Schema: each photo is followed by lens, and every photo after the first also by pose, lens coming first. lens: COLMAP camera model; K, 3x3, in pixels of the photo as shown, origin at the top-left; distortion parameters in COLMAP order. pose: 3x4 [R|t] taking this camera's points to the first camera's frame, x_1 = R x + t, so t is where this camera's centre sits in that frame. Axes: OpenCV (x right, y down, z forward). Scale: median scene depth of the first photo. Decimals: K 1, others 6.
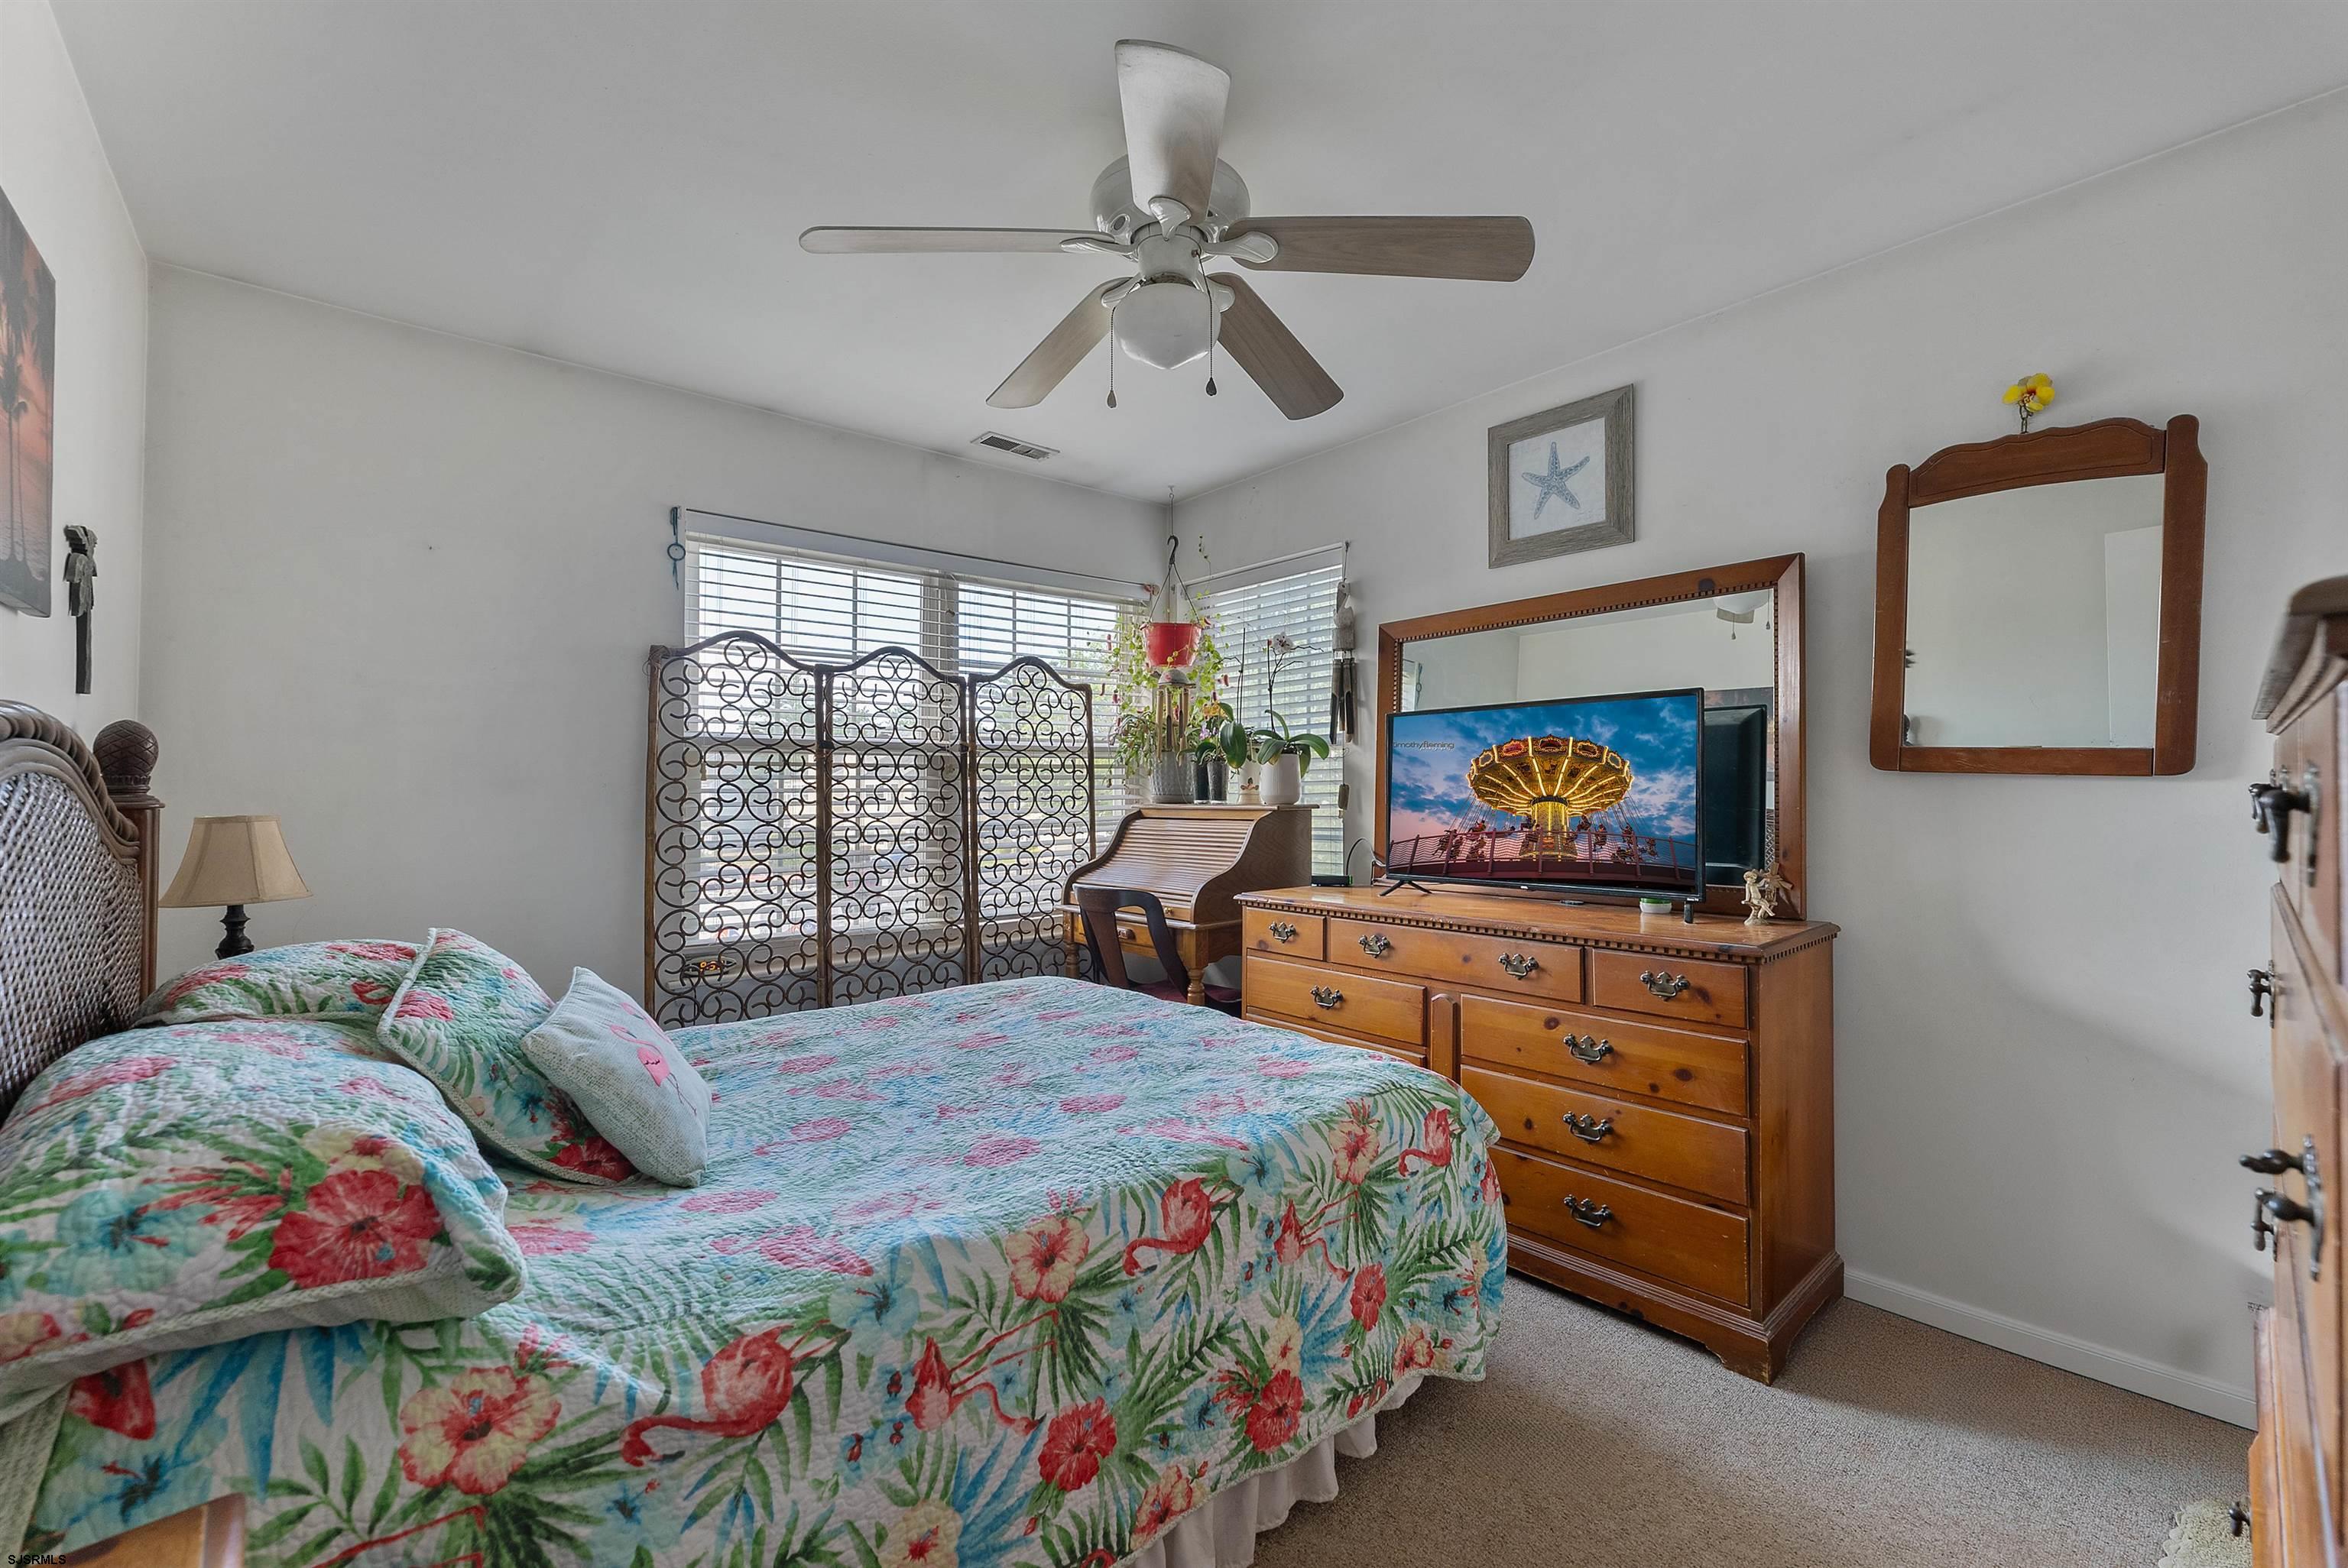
lens RADIAL K [[949.6, 0, 1182.4], [0, 949.6, 786.0], [0, 0, 1]] dist [0.000501, 0.000182]
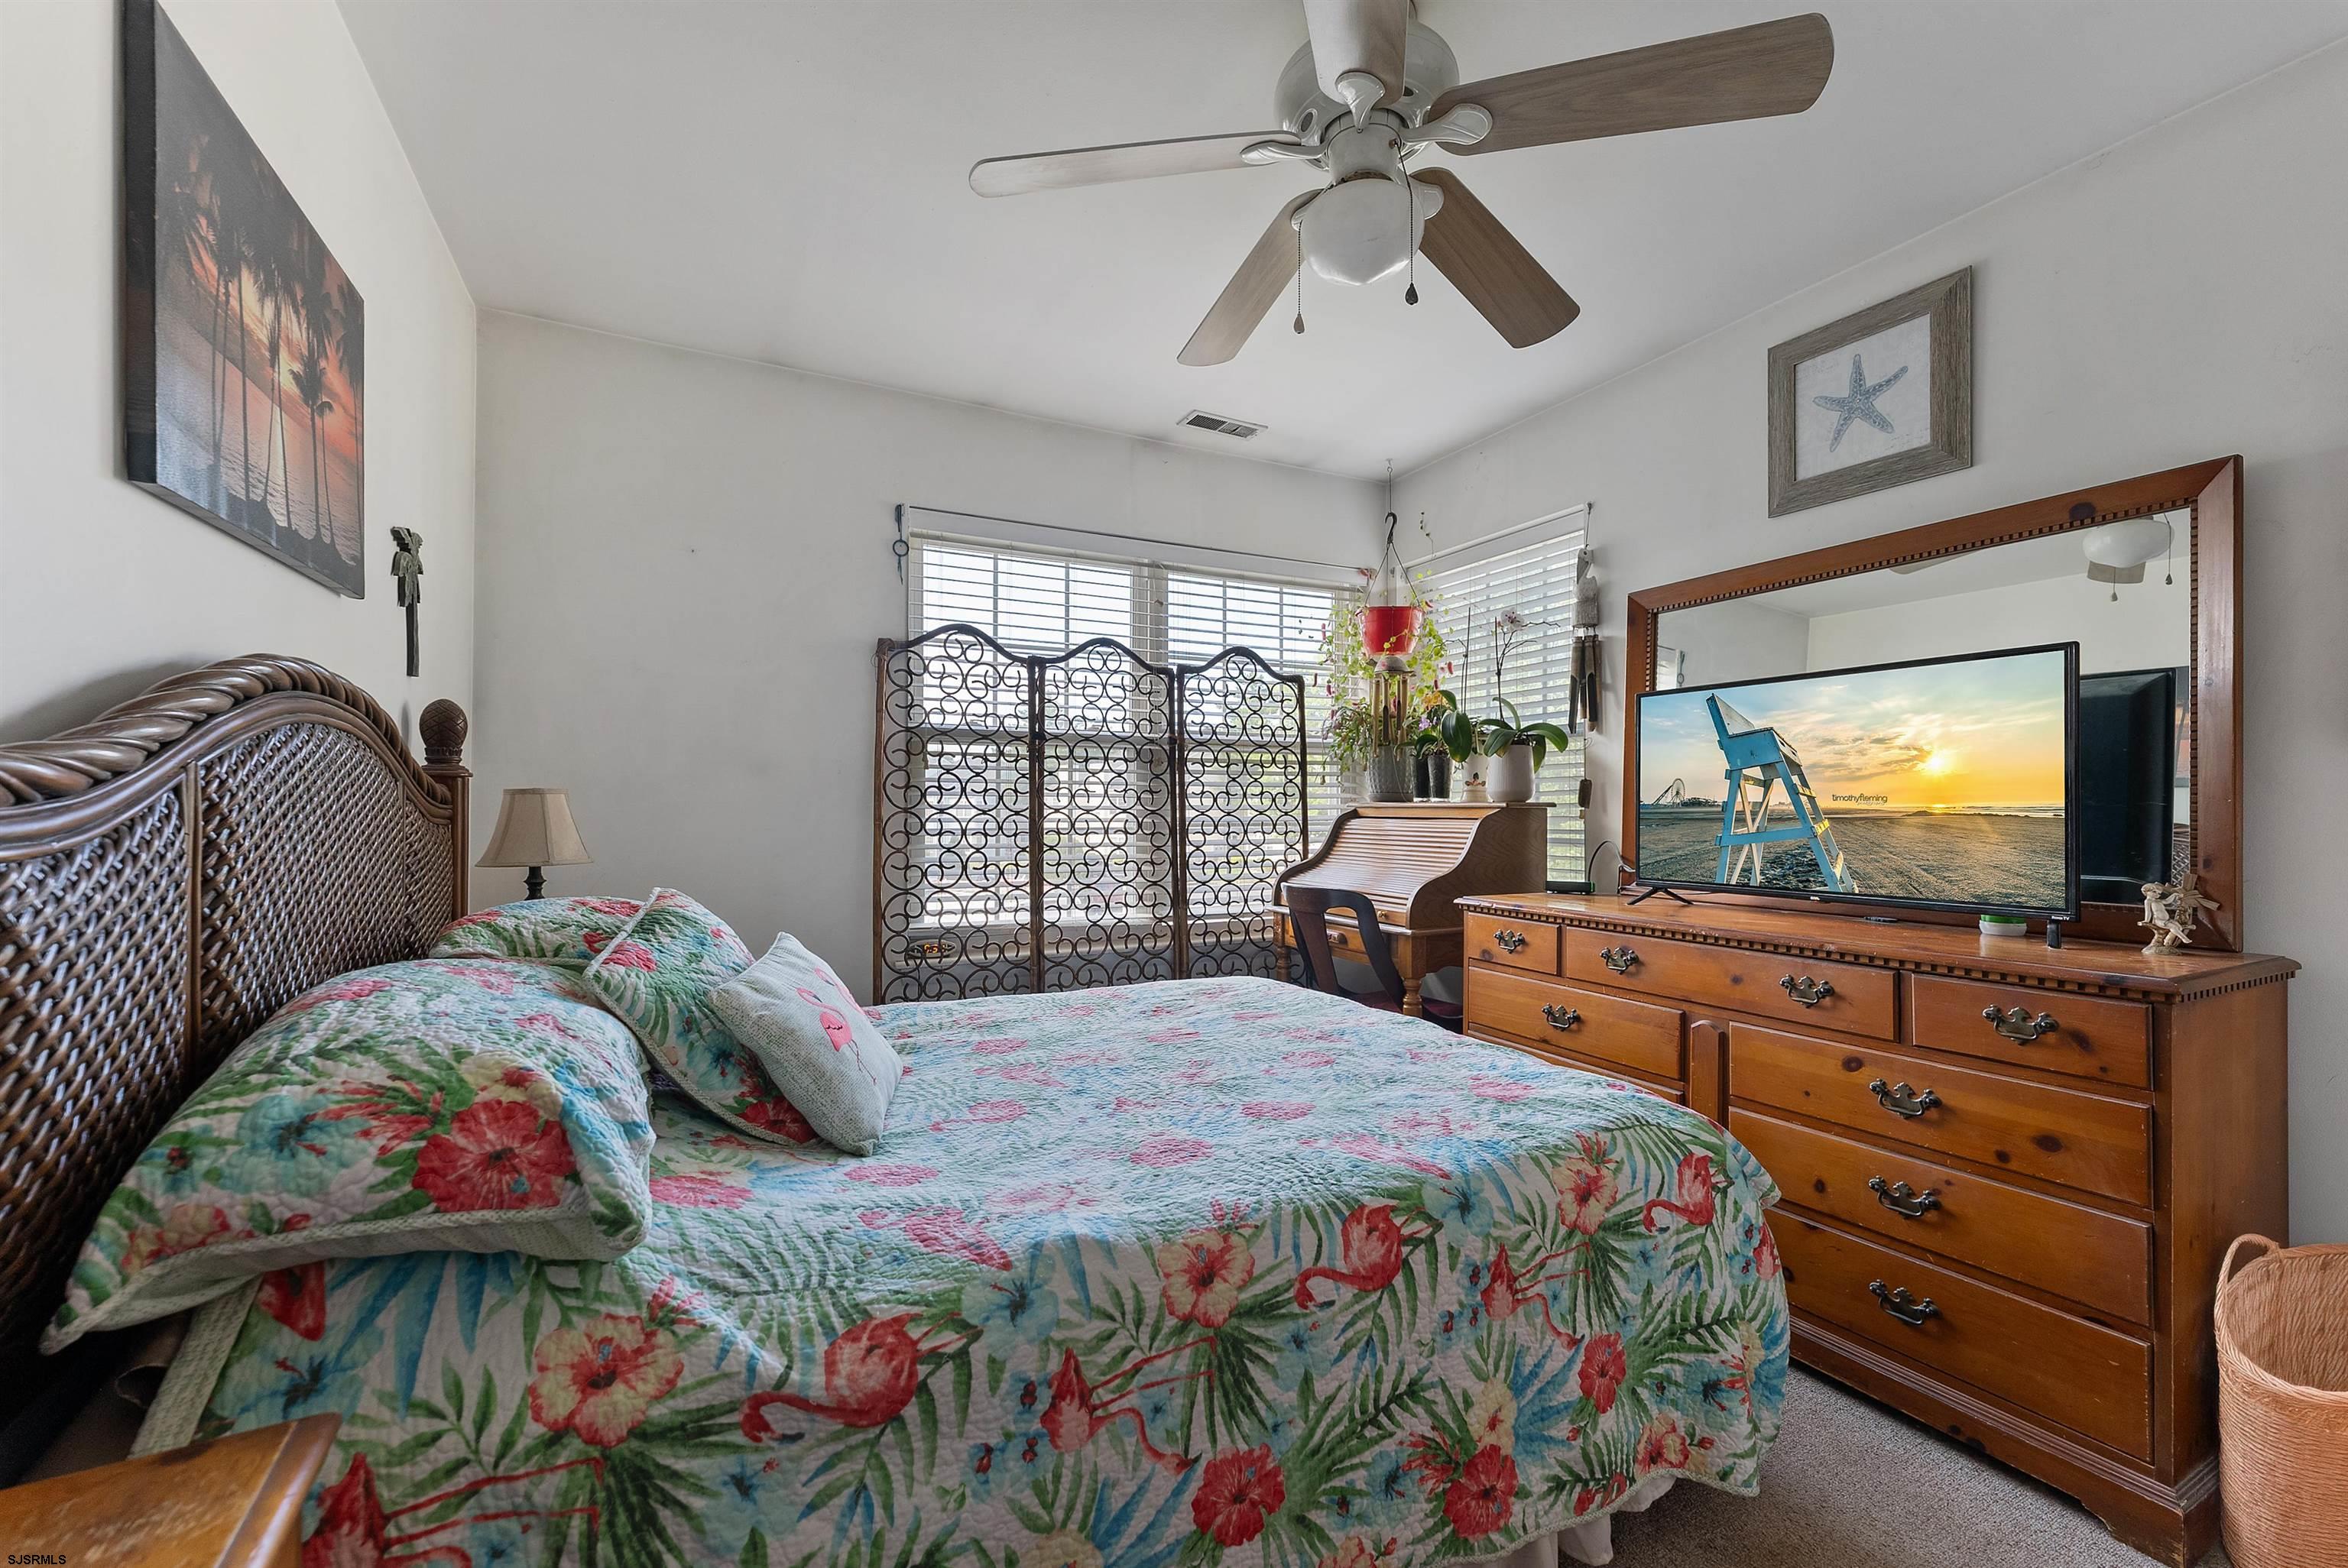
lens RADIAL K [[949.6, 0, 1182.4], [0, 949.6, 786.0], [0, 0, 1]] dist [0.000501, 0.000182]
pose [[0.970995, 0.008494, -0.238949, 0.035979], [-0.011652, 0.999862, -0.011807, 0.041331], [0.238816, 0.014248, 0.970960, 0.104351]]
